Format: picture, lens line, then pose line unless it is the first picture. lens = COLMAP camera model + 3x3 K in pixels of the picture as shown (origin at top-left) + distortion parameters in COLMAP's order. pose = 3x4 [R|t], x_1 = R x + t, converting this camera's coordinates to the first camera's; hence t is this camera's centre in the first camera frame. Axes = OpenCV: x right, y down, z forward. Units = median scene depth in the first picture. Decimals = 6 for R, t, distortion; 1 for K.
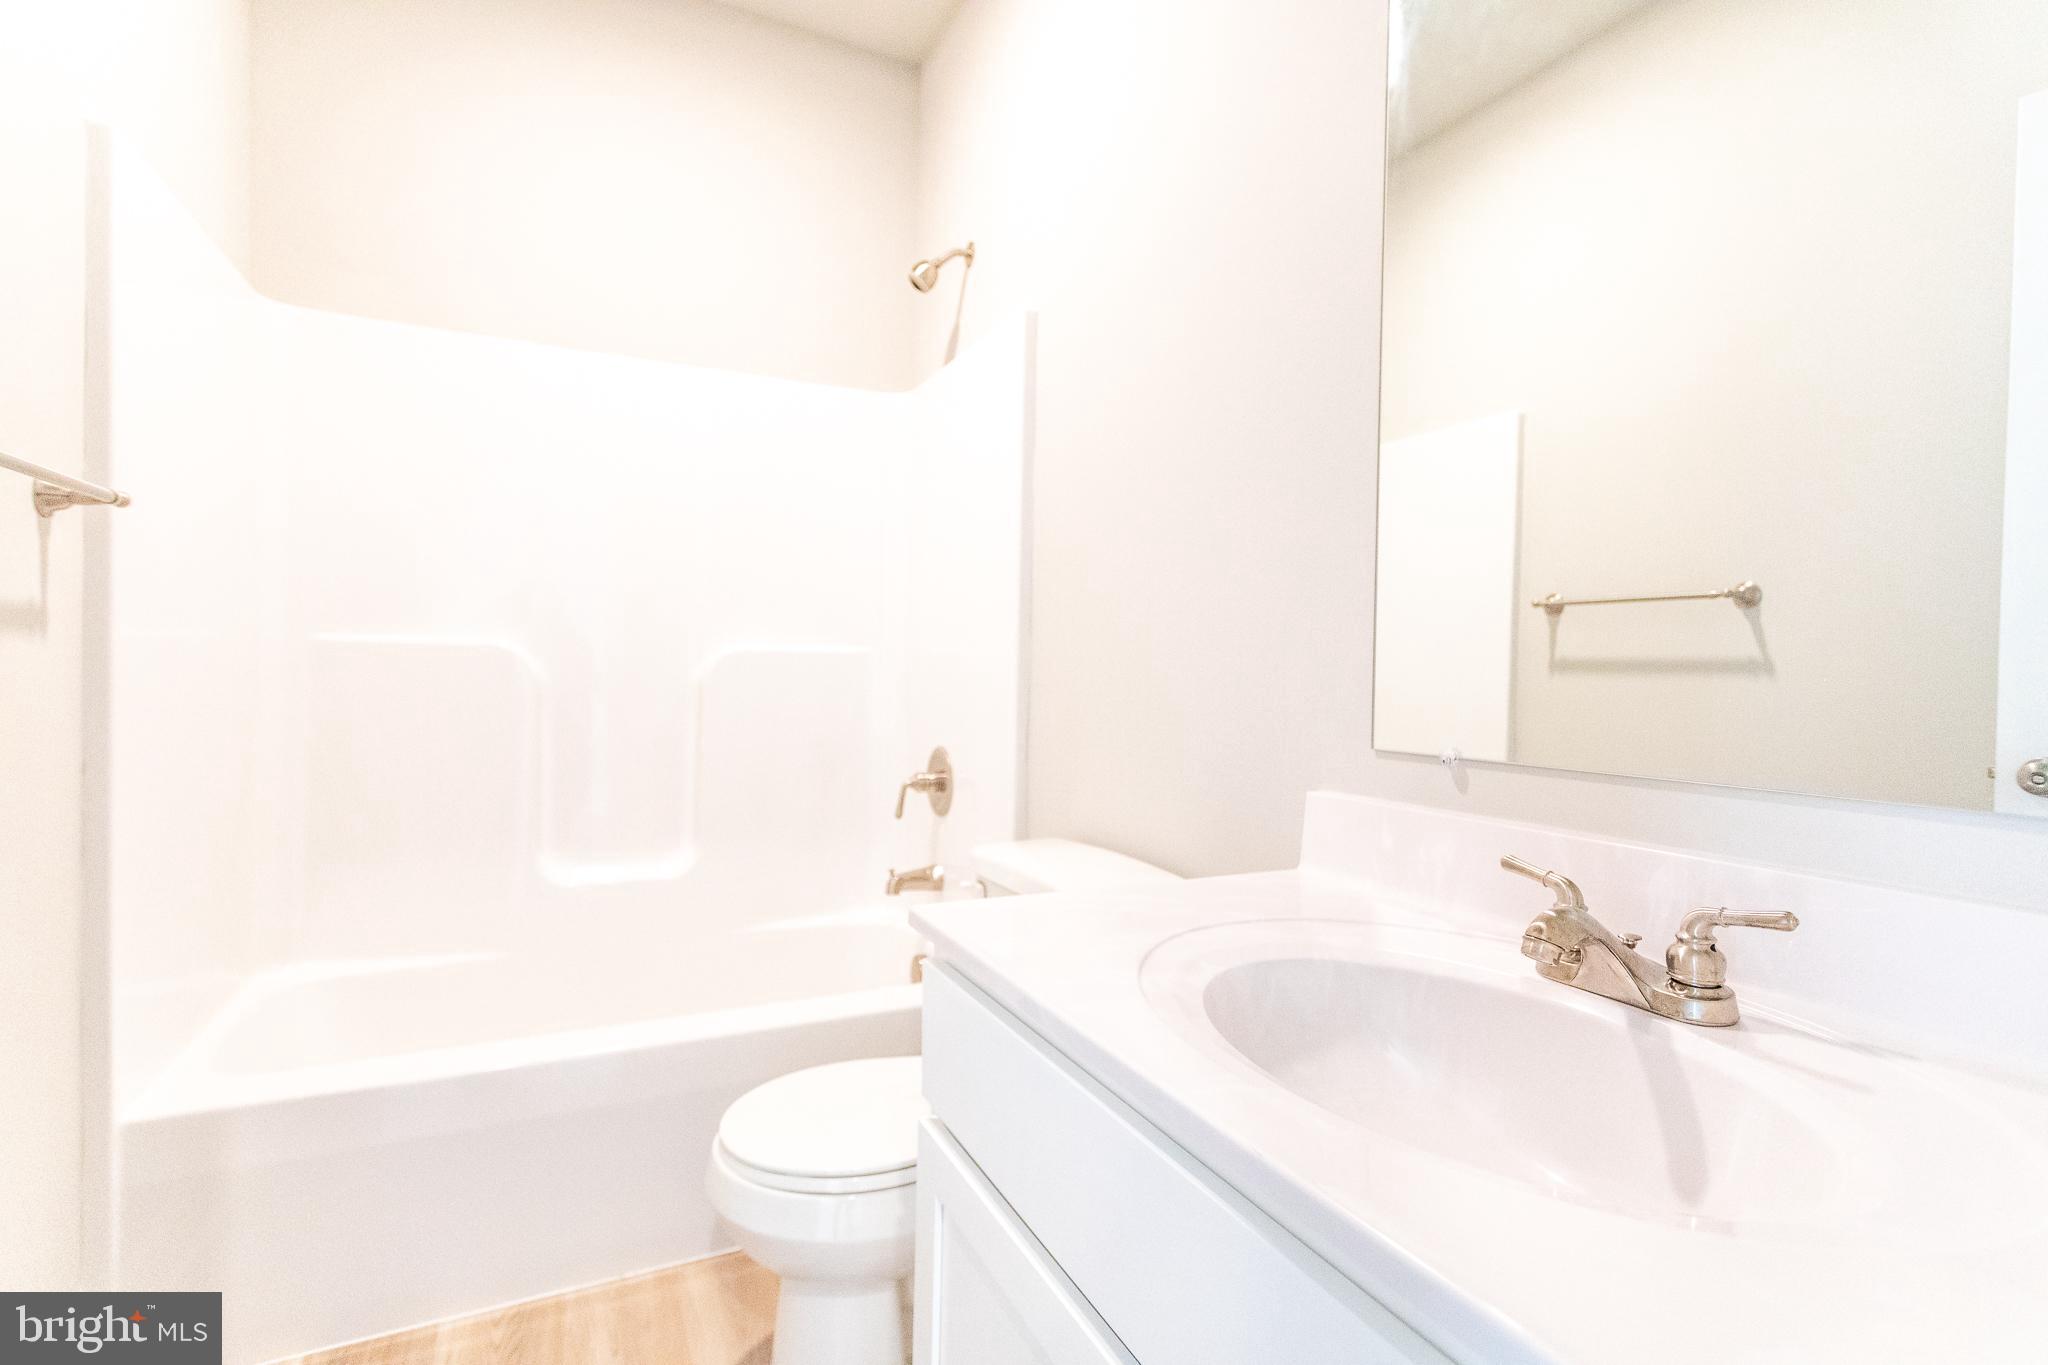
lens RADIAL K [[964.3, 0, 1036.6], [0, 964.3, 673.2], [0, 0, 1]] dist [0.000129, -0.000583]
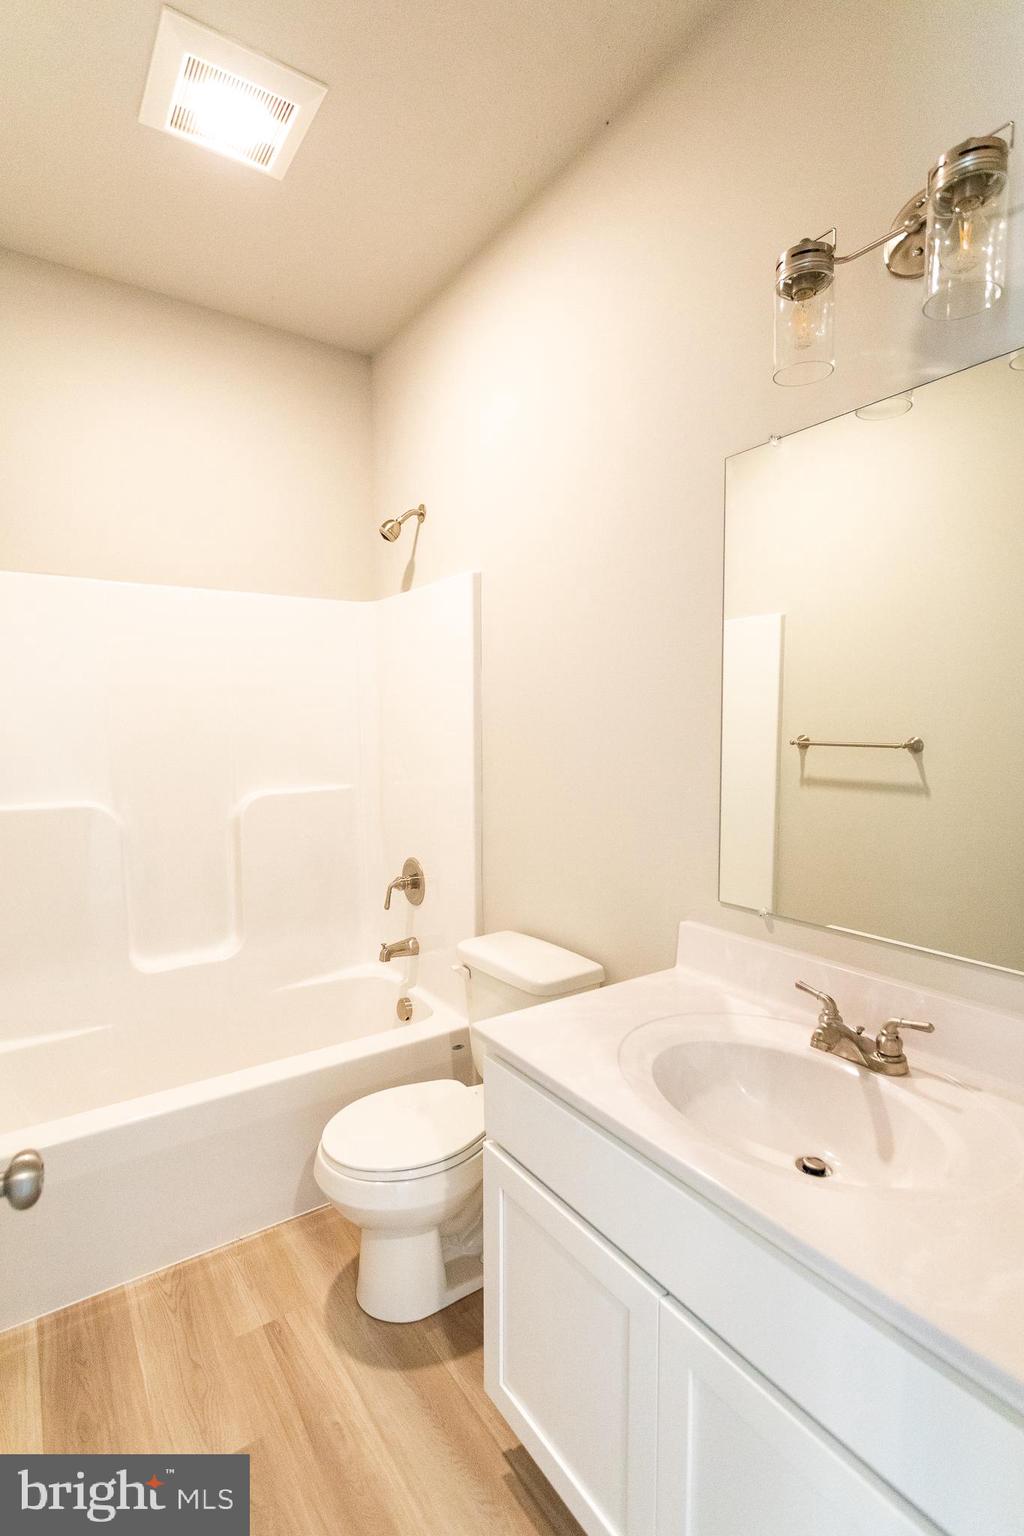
lens RADIAL K [[735.7, 0, 533.6], [0, 735.7, 777.8], [0, 0, 1]] dist [-0.003000, -0.000584]
pose [[0.987301, -0.034746, 0.155011, -0.140975], [0.023890, 0.997165, 0.071356, -0.192734], [-0.157051, -0.066747, 0.985332, -0.188765]]
